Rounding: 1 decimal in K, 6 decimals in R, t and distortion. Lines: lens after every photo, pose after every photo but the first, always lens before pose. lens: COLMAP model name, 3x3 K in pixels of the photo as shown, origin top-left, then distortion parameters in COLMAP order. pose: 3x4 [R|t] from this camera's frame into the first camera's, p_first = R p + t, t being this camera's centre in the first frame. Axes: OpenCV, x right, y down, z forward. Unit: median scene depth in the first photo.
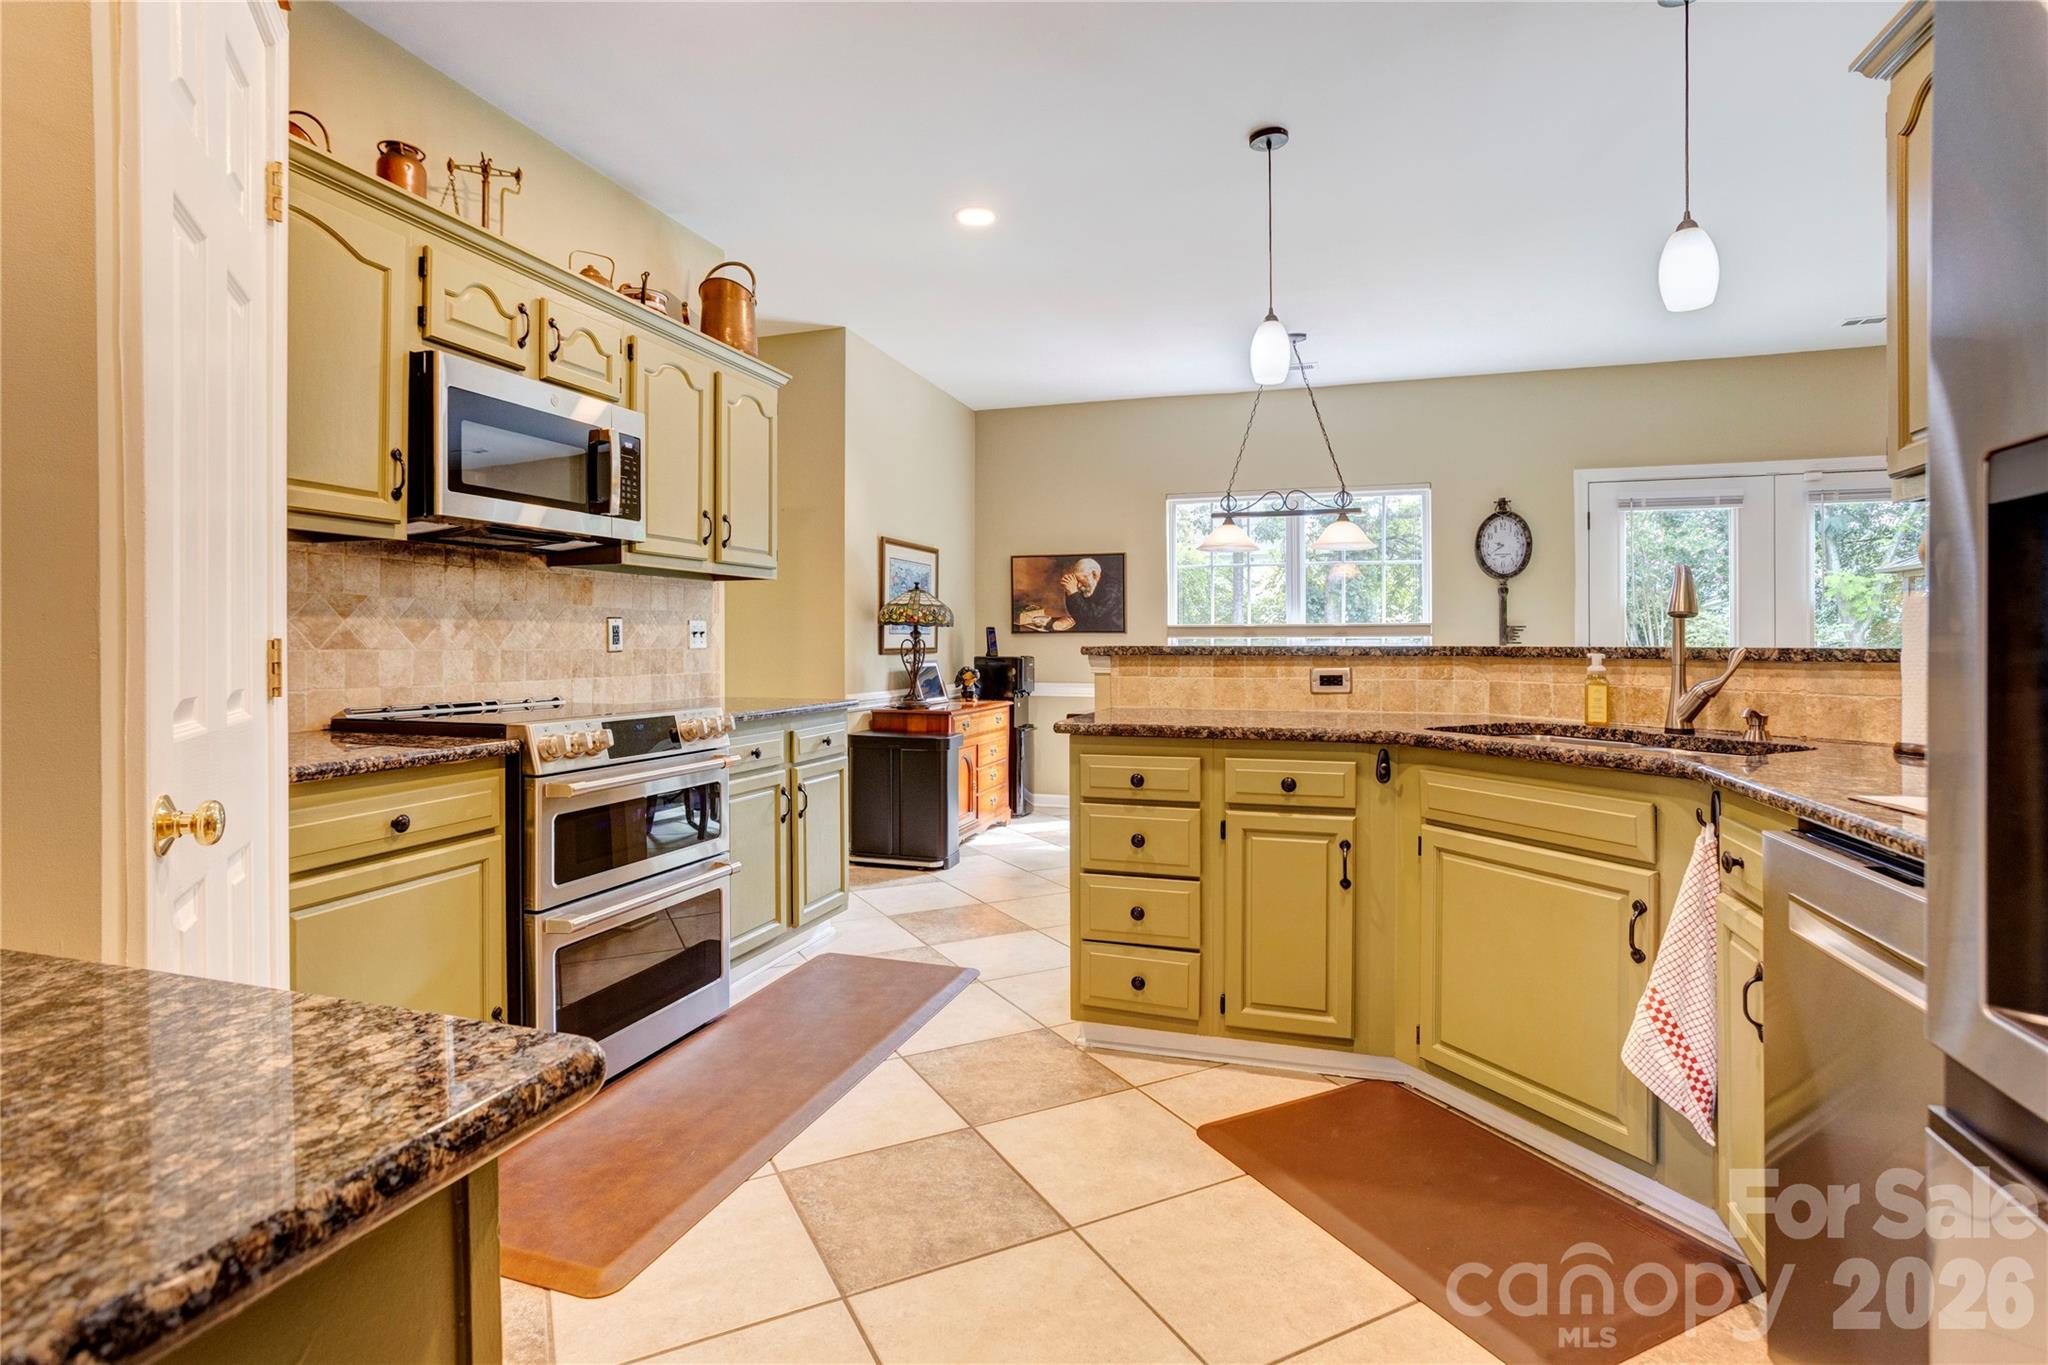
lens RADIAL K [[951.5, 0, 1018.9], [0, 951.5, 631.3], [0, 0, 1]] dist [0.000198, -0.032445]
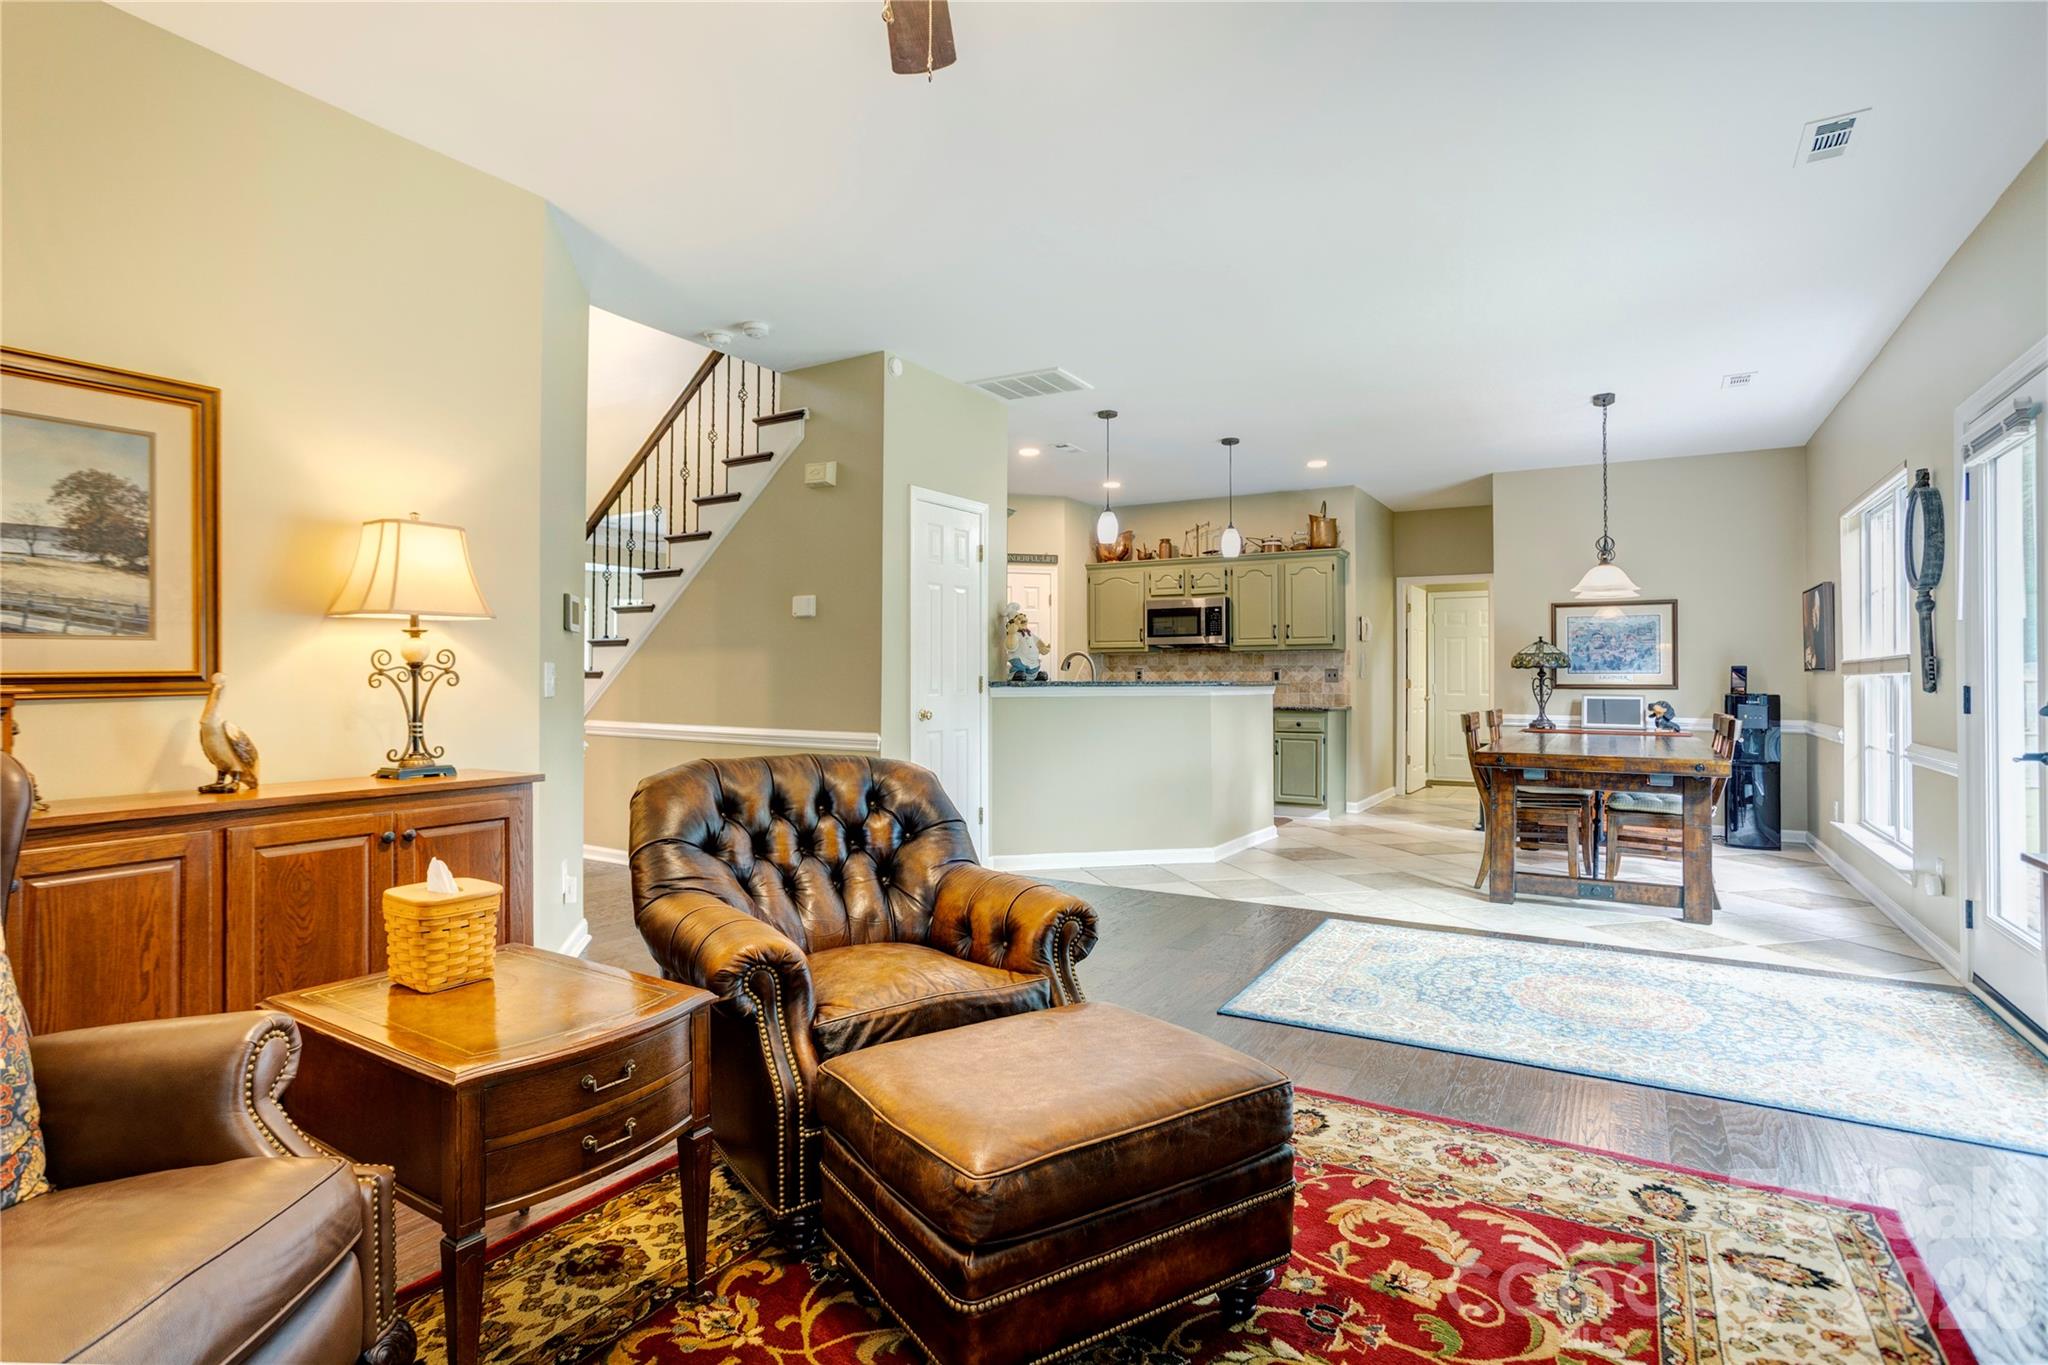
lens RADIAL K [[1027.4, 0, 1024.0], [0, 1027.4, 682.5], [0, 0, 1]] dist [-0.060076, 0.038715]
pose [[-0.190548, 0.000993, -0.981677, 1.367331], [0.004466, 0.999990, 0.000145, 0.010167], [0.981668, -0.004357, -0.190550, 0.505218]]
